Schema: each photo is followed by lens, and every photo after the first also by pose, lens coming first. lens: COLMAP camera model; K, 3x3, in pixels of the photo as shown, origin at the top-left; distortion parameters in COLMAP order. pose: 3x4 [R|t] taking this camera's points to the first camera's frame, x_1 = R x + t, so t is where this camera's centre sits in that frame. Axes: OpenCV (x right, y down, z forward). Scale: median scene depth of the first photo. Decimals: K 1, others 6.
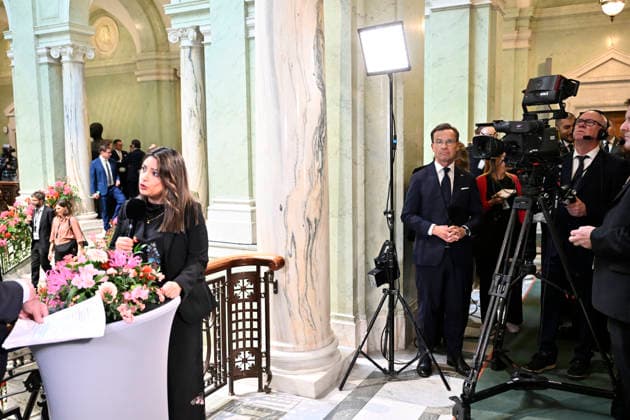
lens RADIAL K [[582.5, 0, 326.2], [0, 582.5, 209.9], [0, 0, 1]] dist [0.002588, 0.003477]
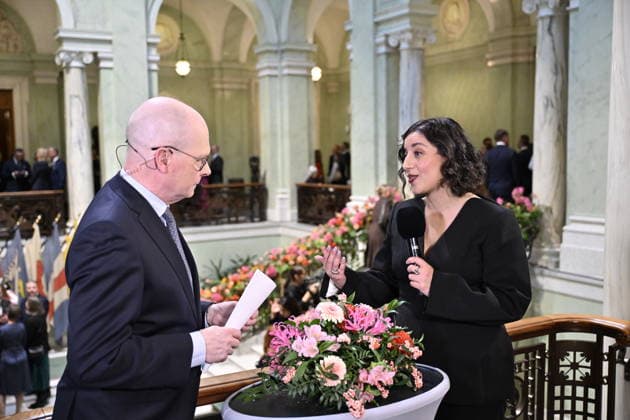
lens RADIAL K [[688.3, 0, 315.0], [0, 688.3, 210.0], [0, 0, 1]] dist [-0.001665, -0.006099]
pose [[0.835427, 0.044273, -0.547815, 0.033806], [-0.049209, 0.998772, 0.005673, -0.033150], [0.547394, 0.022218, 0.836580, 0.169262]]
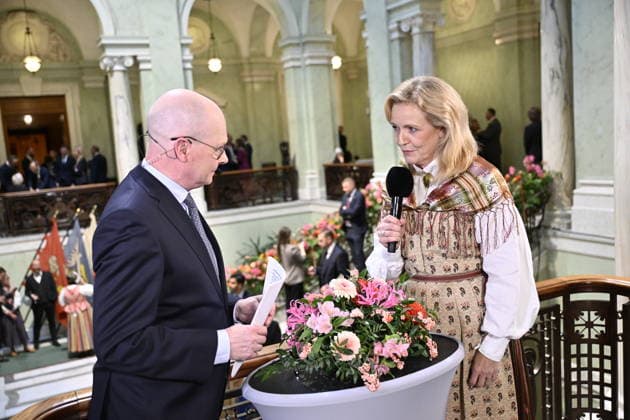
lens RADIAL K [[616.2, 0, 315.0], [0, 616.2, 210.0], [0, 0, 1]] dist [0.002733, -0.007781]
pose [[0.807856, 0.019267, -0.589065, 0.023450], [0.007152, 0.999071, 0.042486, -0.034232], [0.589336, -0.038535, 0.806968, 0.219130]]
